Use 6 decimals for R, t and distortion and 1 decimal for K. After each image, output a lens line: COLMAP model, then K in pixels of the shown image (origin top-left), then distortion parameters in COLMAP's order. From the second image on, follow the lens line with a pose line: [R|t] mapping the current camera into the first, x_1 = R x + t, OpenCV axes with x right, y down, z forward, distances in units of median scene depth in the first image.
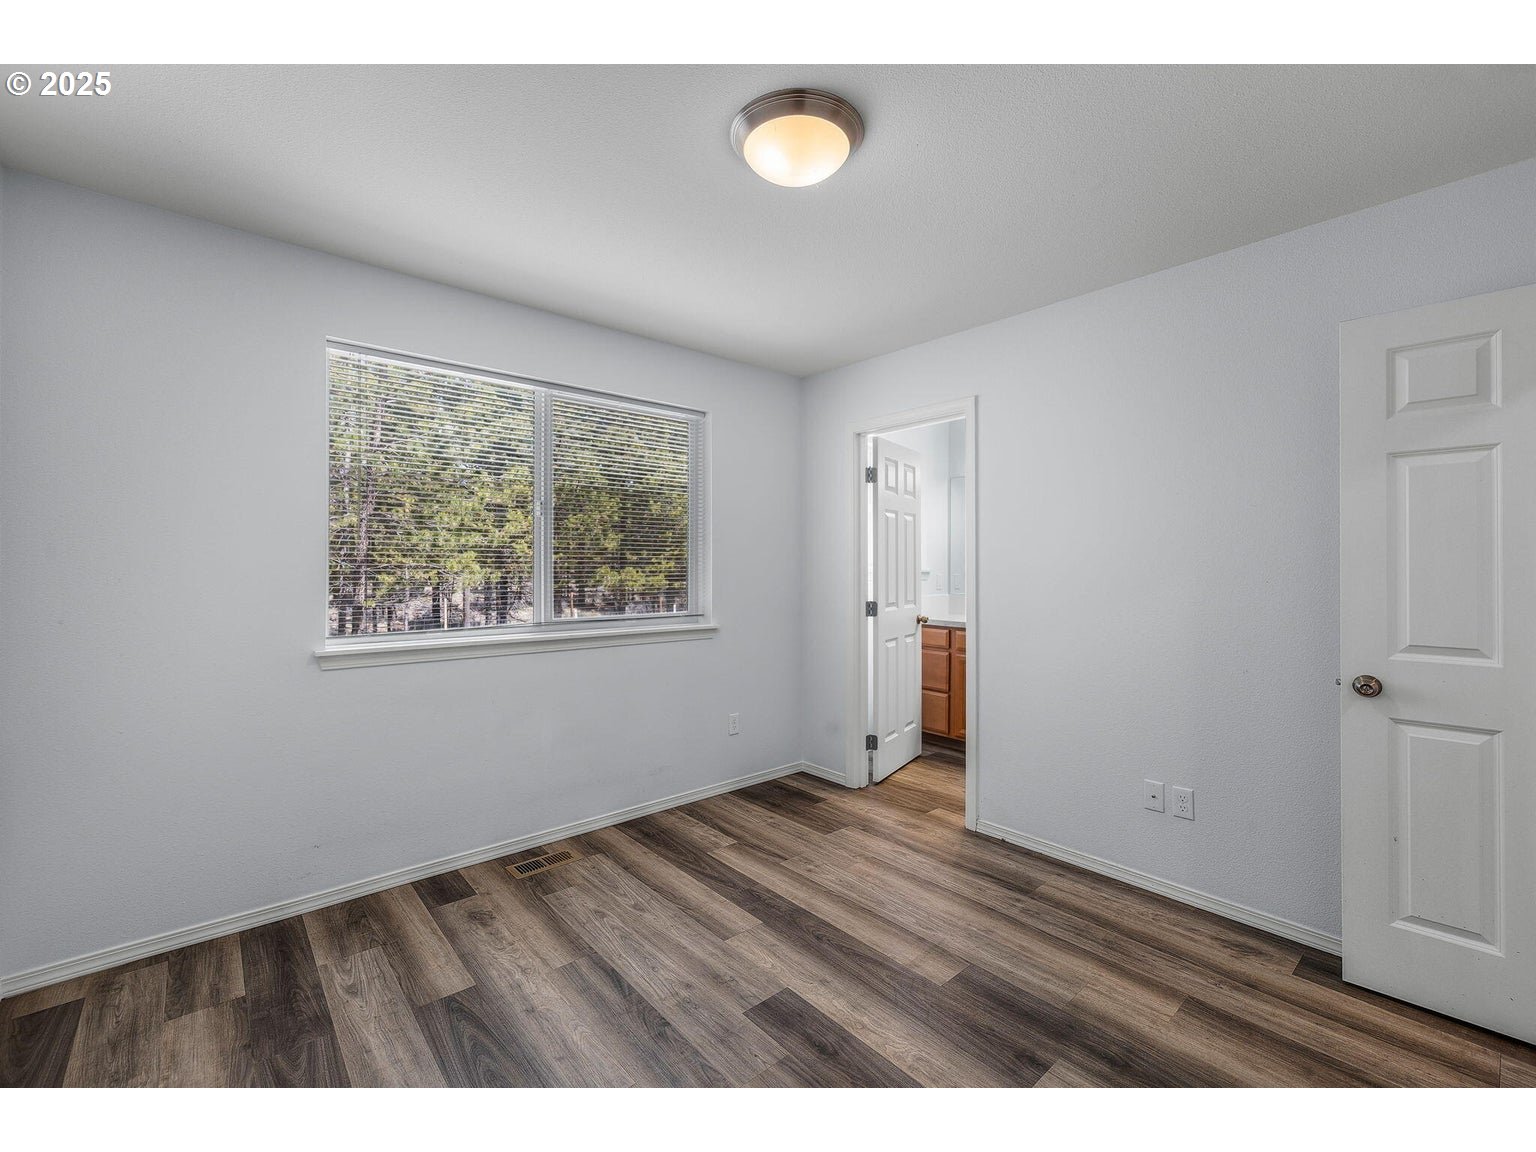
lens RADIAL K [[662.3, 0, 752.5], [0, 662.3, 553.4], [0, 0, 1]] dist [-0.001864, 0.000847]
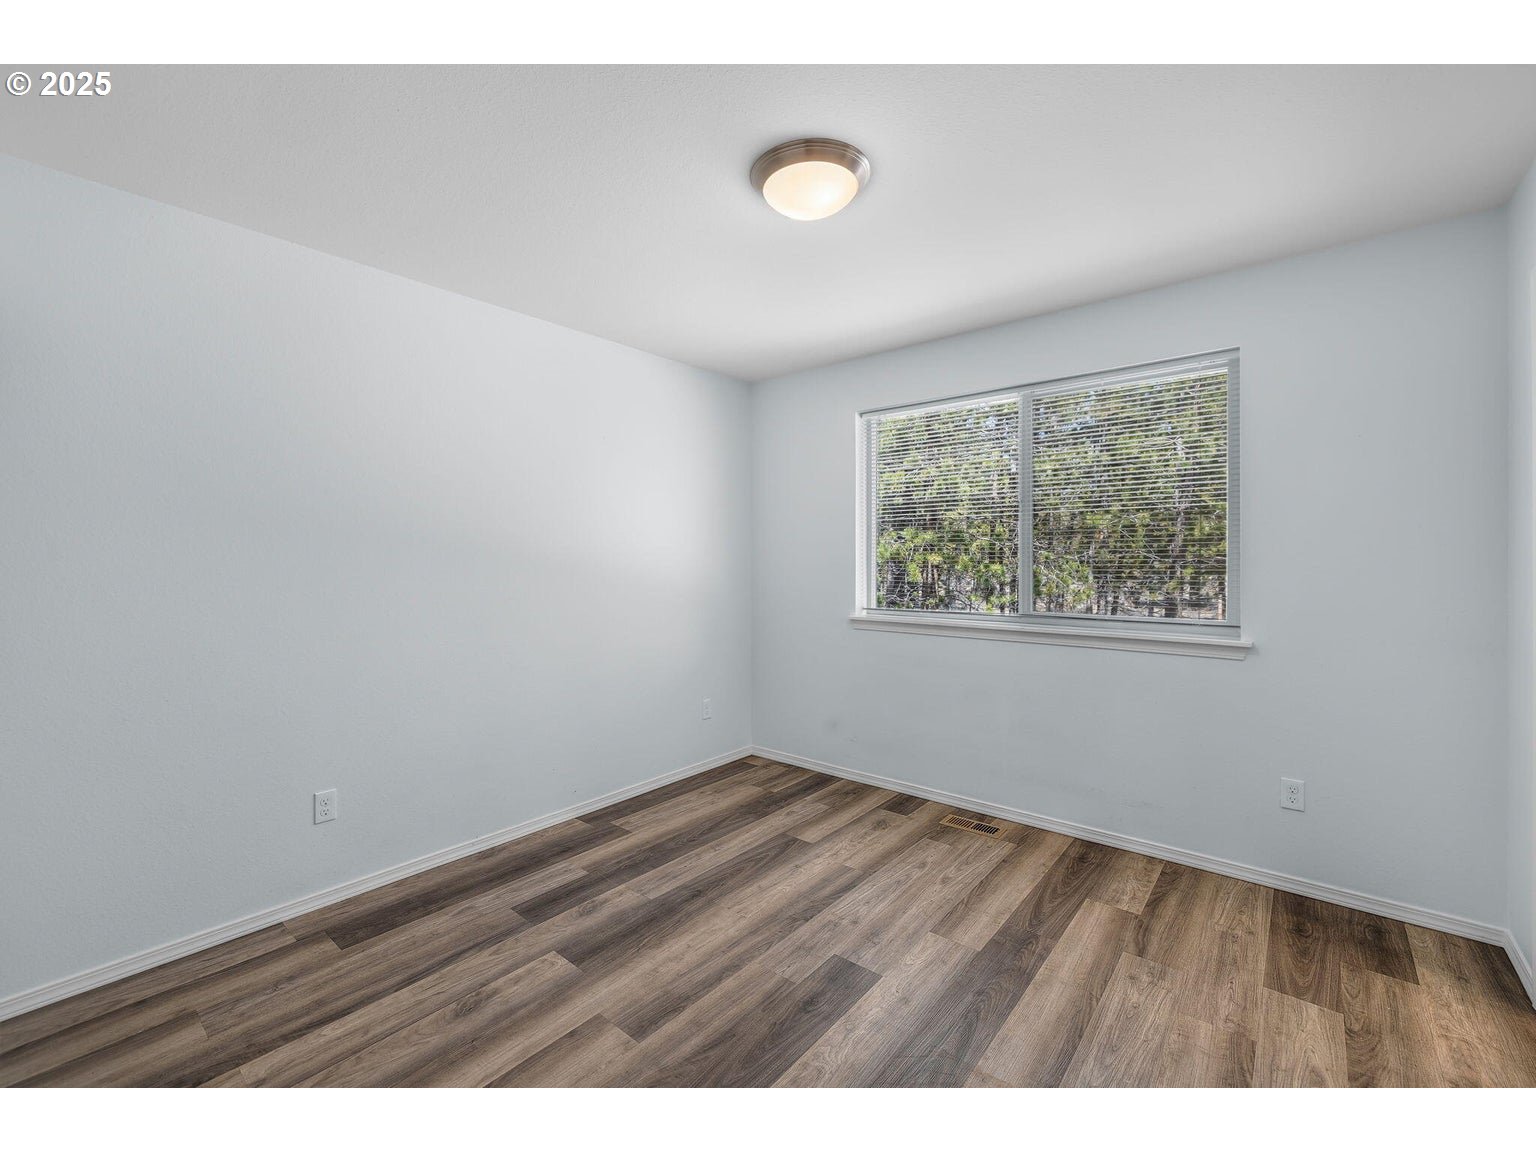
lens RADIAL K [[662.3, 0, 752.5], [0, 662.3, 553.4], [0, 0, 1]] dist [-0.001864, 0.000847]
pose [[0.136948, -0.009416, -0.990534, 0.821955], [0.020758, 0.999763, -0.006634, 0.007363], [0.990361, -0.019653, 0.137111, 0.535665]]
